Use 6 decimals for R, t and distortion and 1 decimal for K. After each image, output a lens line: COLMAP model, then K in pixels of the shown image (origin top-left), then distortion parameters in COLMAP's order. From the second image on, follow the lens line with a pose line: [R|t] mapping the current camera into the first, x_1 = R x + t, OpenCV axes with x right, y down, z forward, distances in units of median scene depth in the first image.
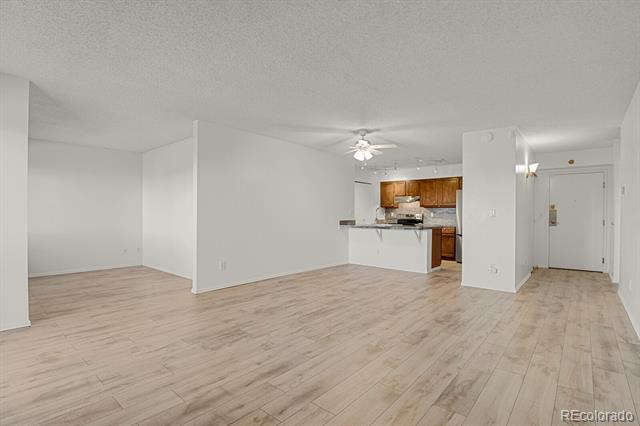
lens RADIAL K [[312.3, 0, 319.2], [0, 312.3, 212.3], [0, 0, 1]] dist [-0.030498, 0.000264]
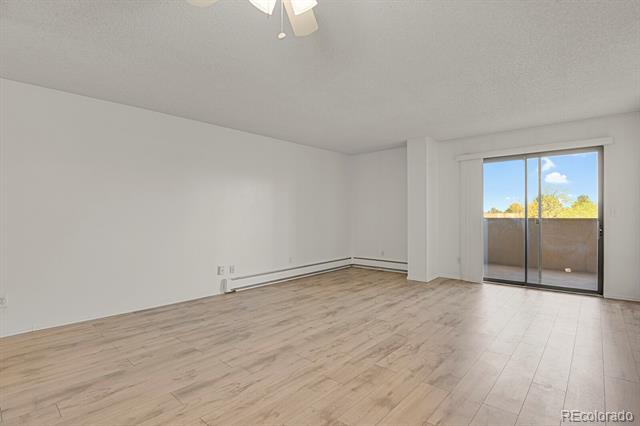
lens RADIAL K [[312.3, 0, 322.5], [0, 312.3, 216.1], [0, 0, 1]] dist [-0.030498, 0.000264]
pose [[-0.999883, -0.000540, 0.015309, 0.127333], [-0.000576, 0.999997, -0.002331, 0.008835], [-0.015308, -0.002340, -0.999880, 1.571315]]
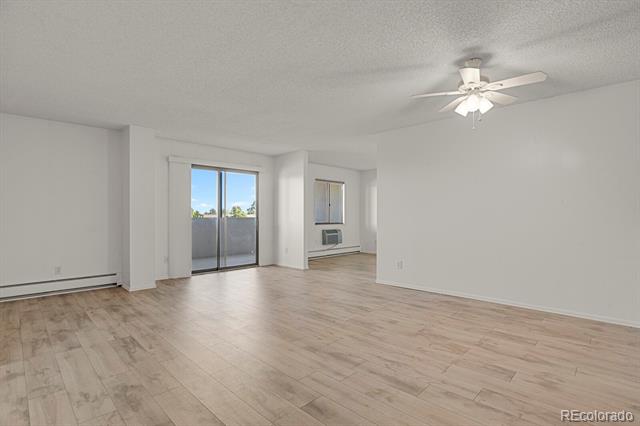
lens RADIAL K [[312.3, 0, 319.3], [0, 312.3, 214.2], [0, 0, 1]] dist [-0.030498, 0.000264]
pose [[-0.069006, -0.005654, -0.997600, 0.869910], [0.008541, 0.999944, -0.006258, 0.012138], [0.997580, -0.008953, -0.068953, 0.963777]]
